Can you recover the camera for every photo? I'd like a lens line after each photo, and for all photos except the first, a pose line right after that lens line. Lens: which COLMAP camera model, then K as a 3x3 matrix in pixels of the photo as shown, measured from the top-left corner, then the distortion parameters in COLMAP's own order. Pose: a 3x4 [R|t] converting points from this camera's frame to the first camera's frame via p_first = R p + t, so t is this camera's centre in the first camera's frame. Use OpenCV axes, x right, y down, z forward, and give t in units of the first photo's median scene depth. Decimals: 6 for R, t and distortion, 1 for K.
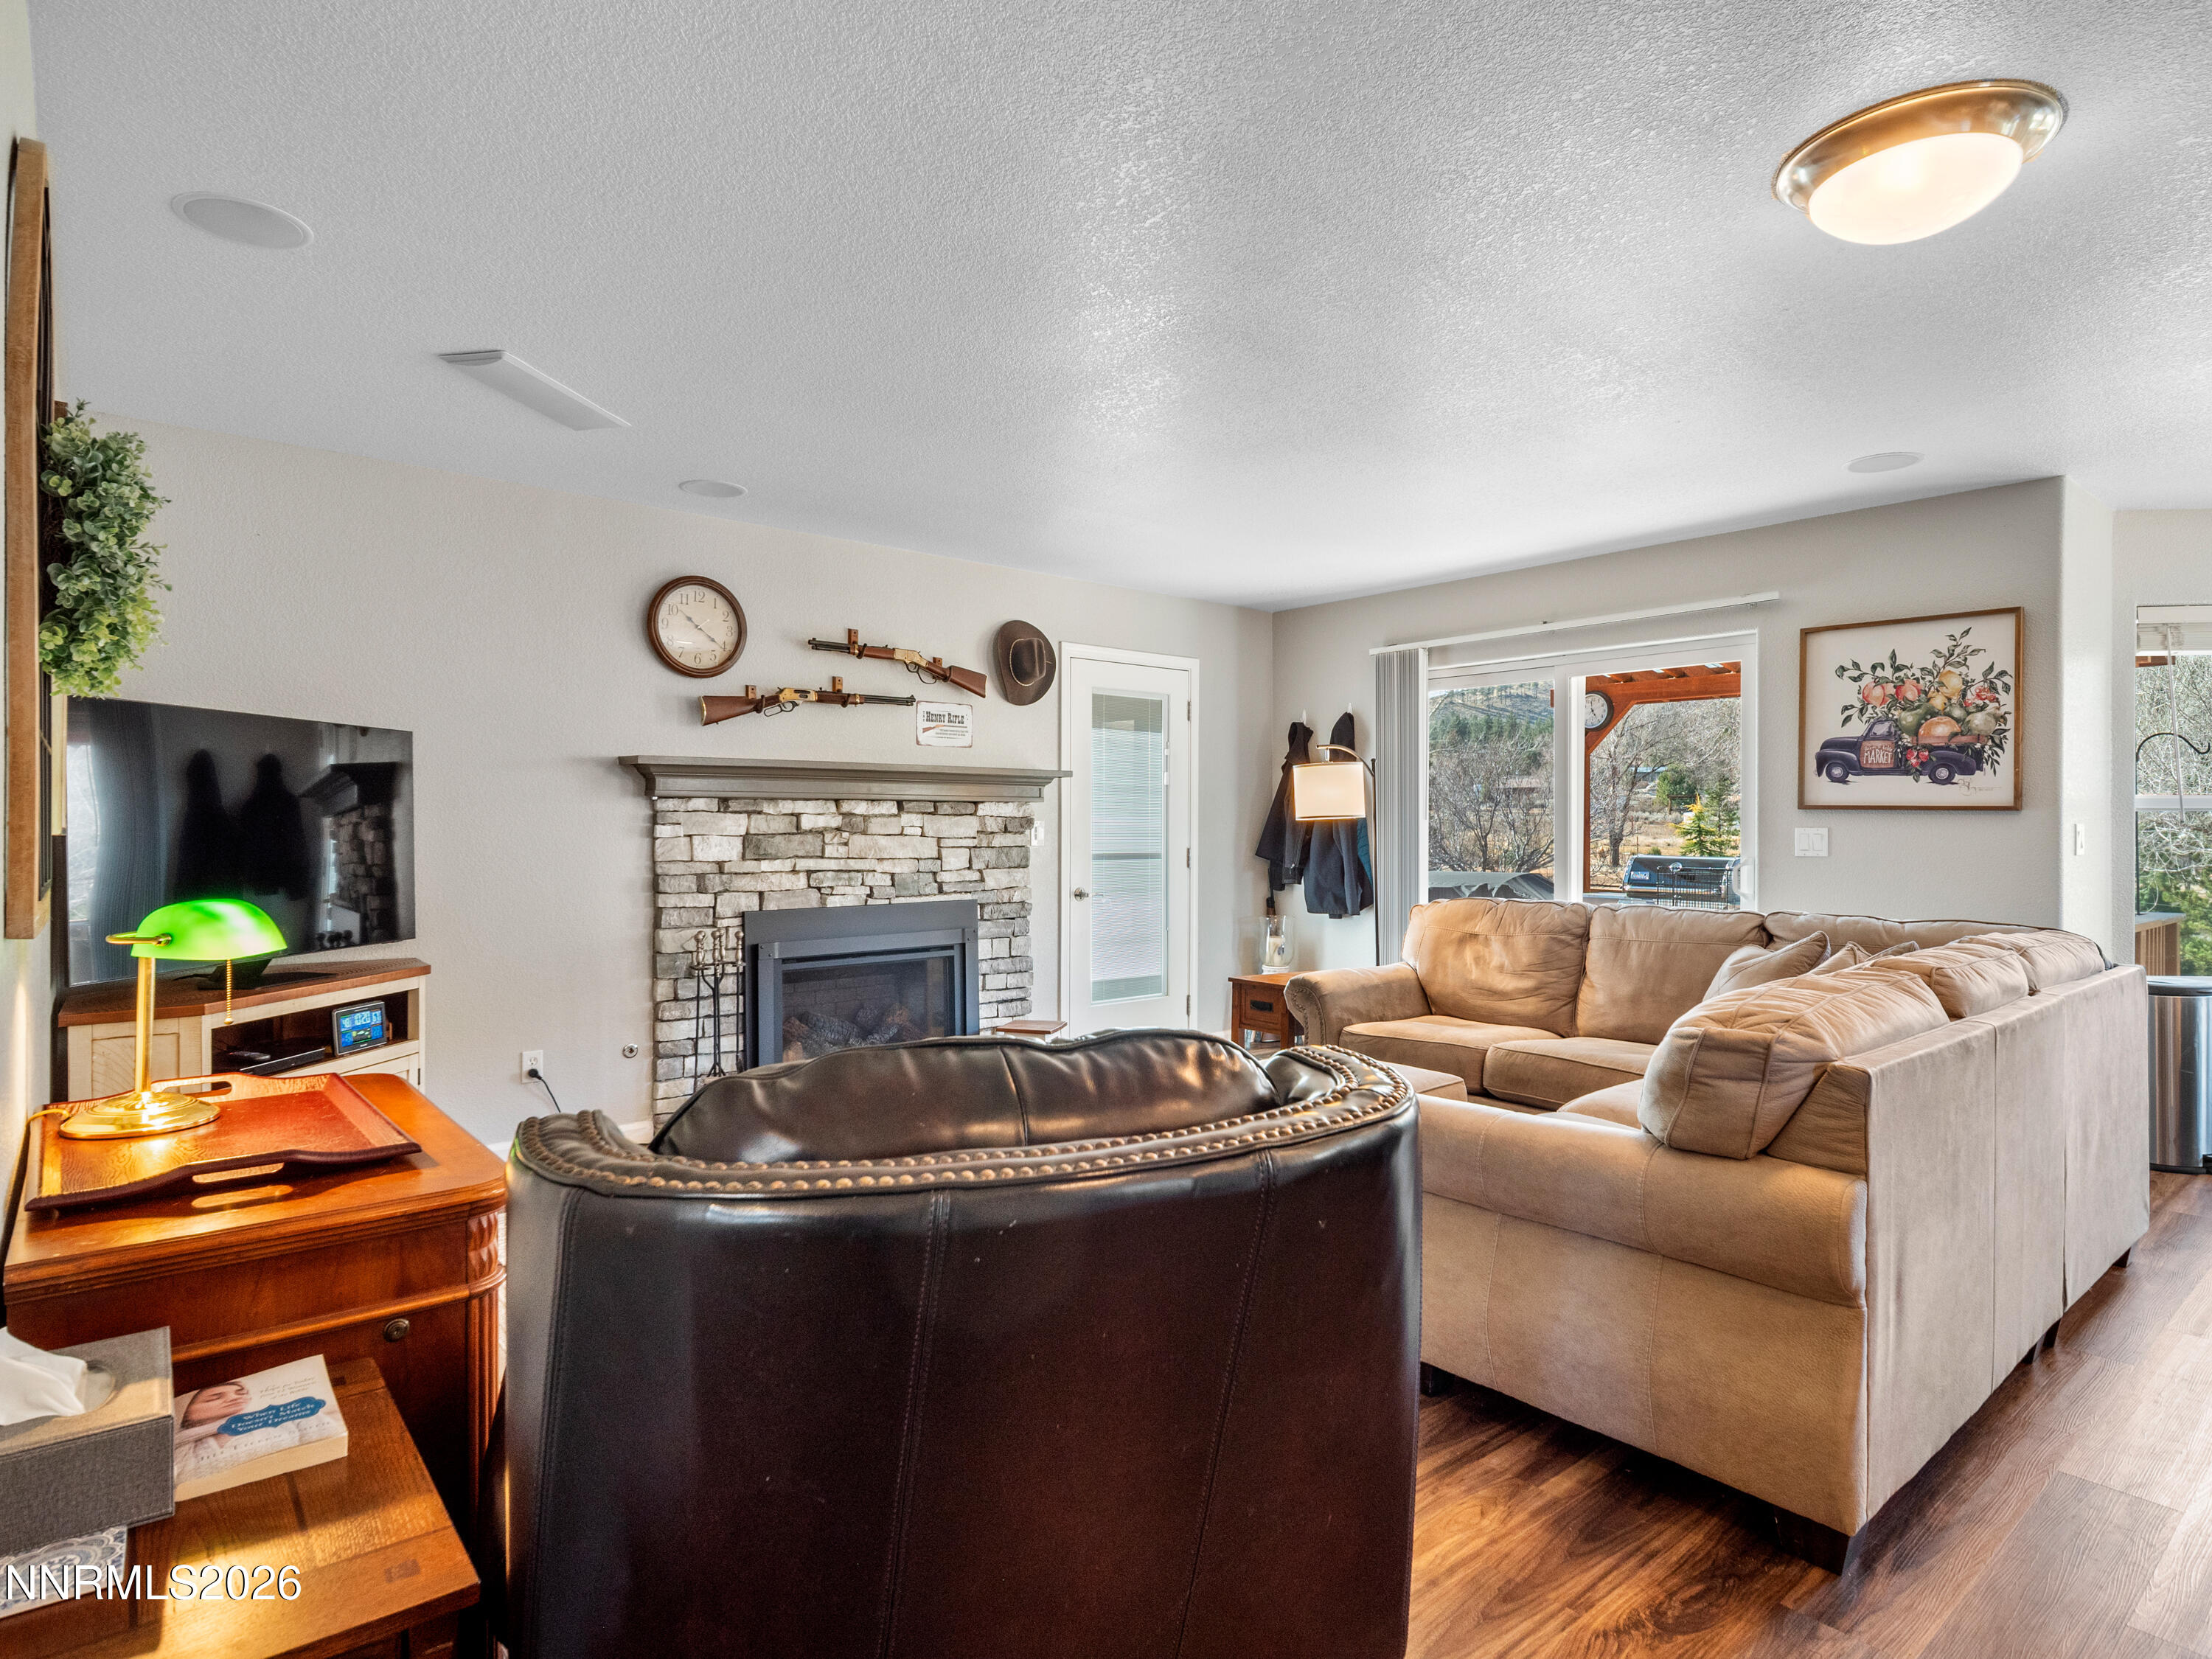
lens RADIAL K [[1210.9, 0, 1098.7], [0, 1210.9, 822.1], [0, 0, 1]] dist [0.004449, -0.006781]
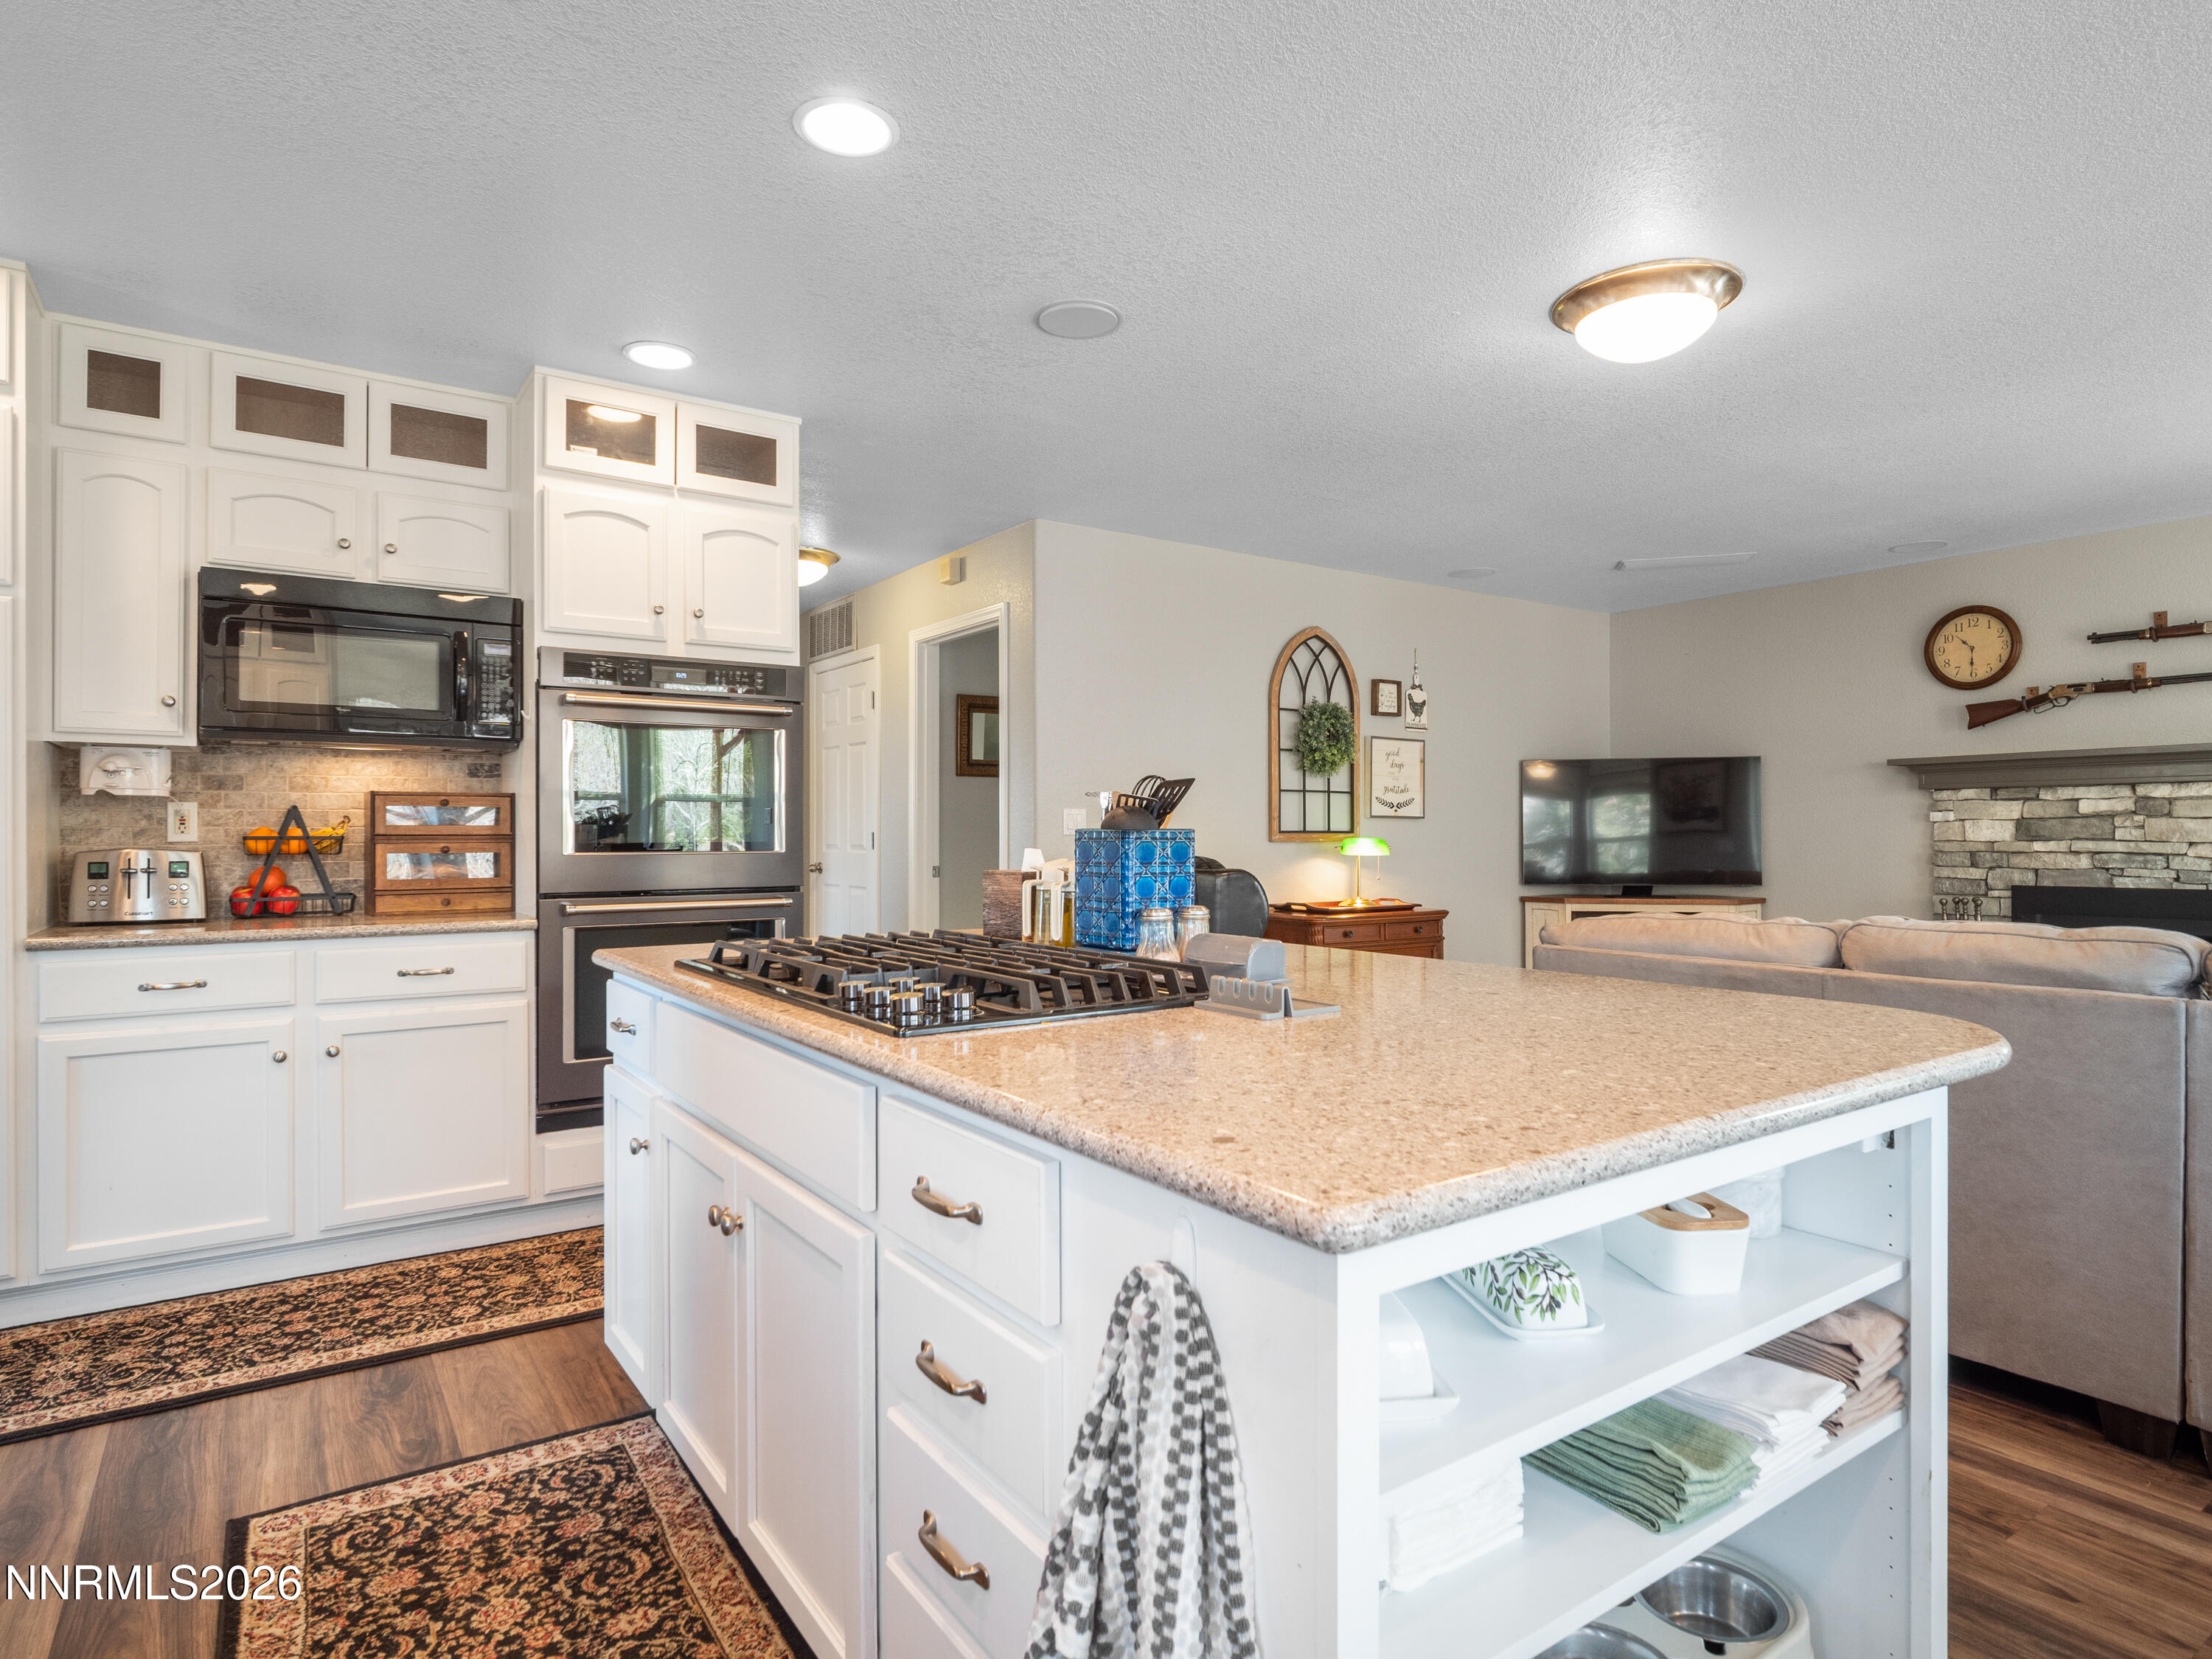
lens RADIAL K [[1210.9, 0, 1097.1], [0, 1210.9, 831.8], [0, 0, 1]] dist [0.004449, -0.006781]
pose [[-0.096119, -0.002676, -0.995366, 0.930866], [0.006163, 0.999976, -0.003283, 0.021055], [0.995351, -0.006450, -0.096100, 0.237957]]
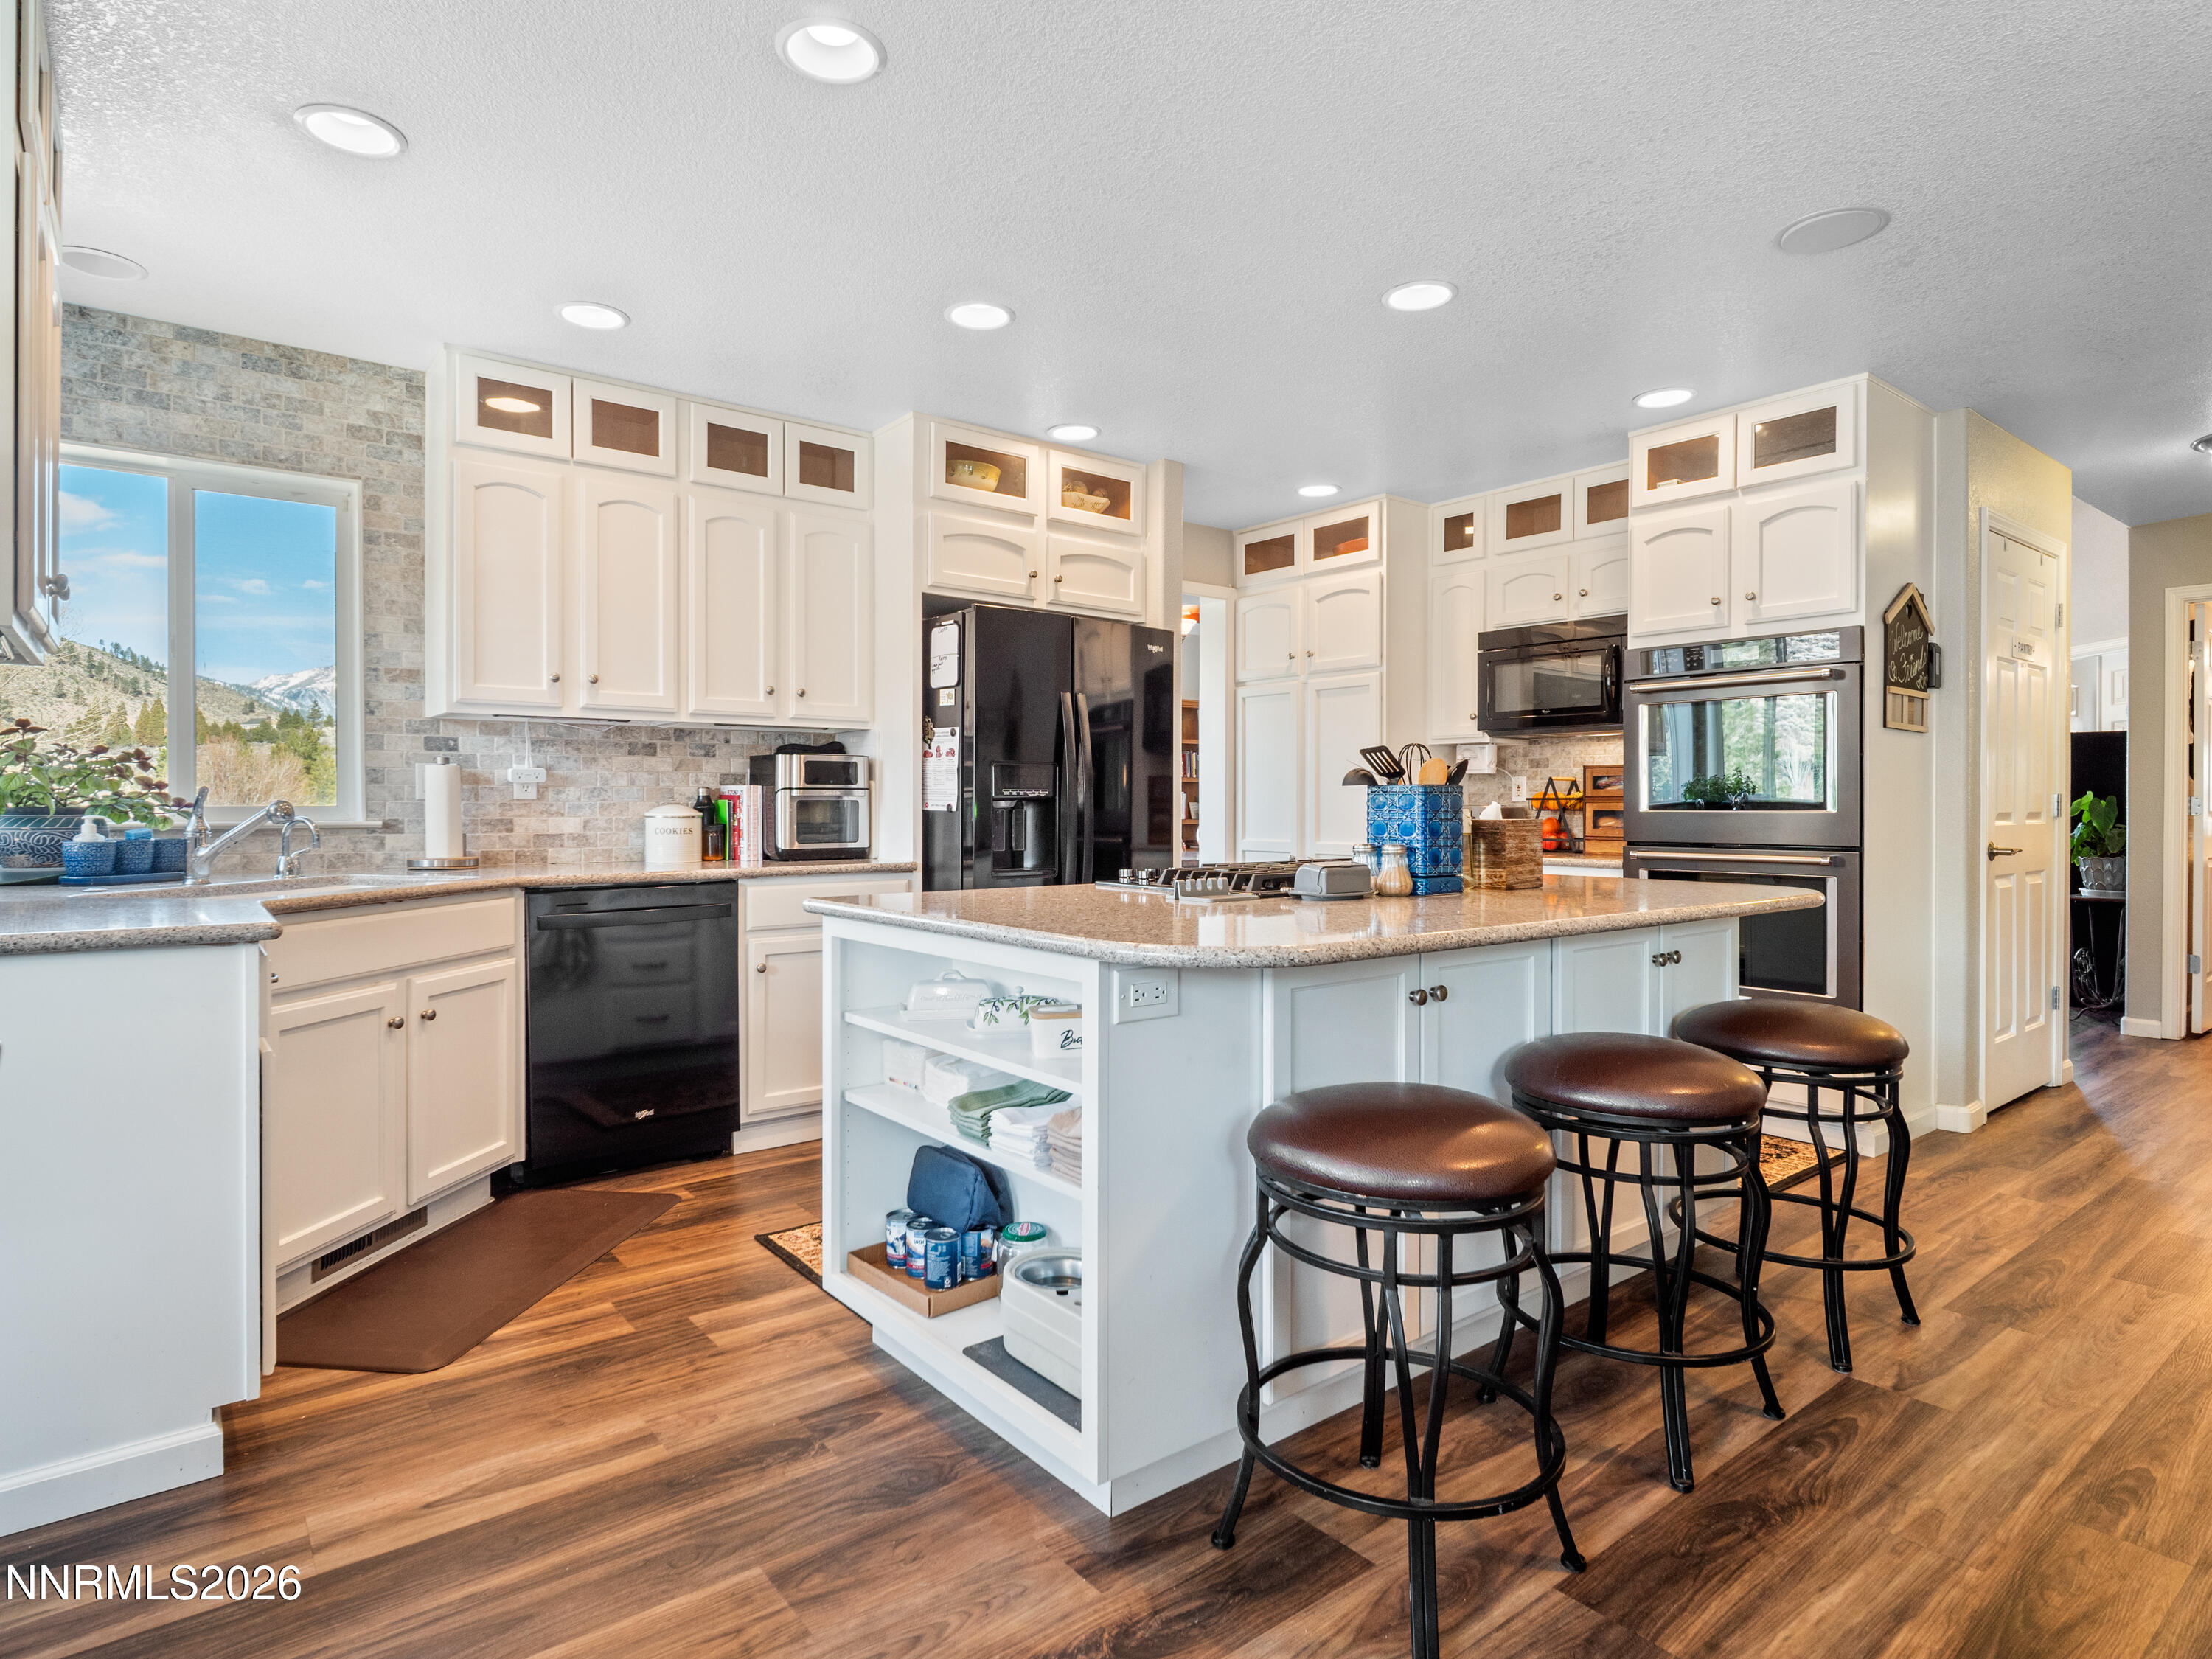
lens RADIAL K [[1210.9, 0, 1103.6], [0, 1210.9, 813.2], [0, 0, 1]] dist [0.004449, -0.006781]
pose [[-0.999381, -0.001837, 0.035130, 0.634609], [-0.001714, 0.999992, 0.003522, 0.028930], [-0.035136, 0.003460, -0.999377, 0.752900]]
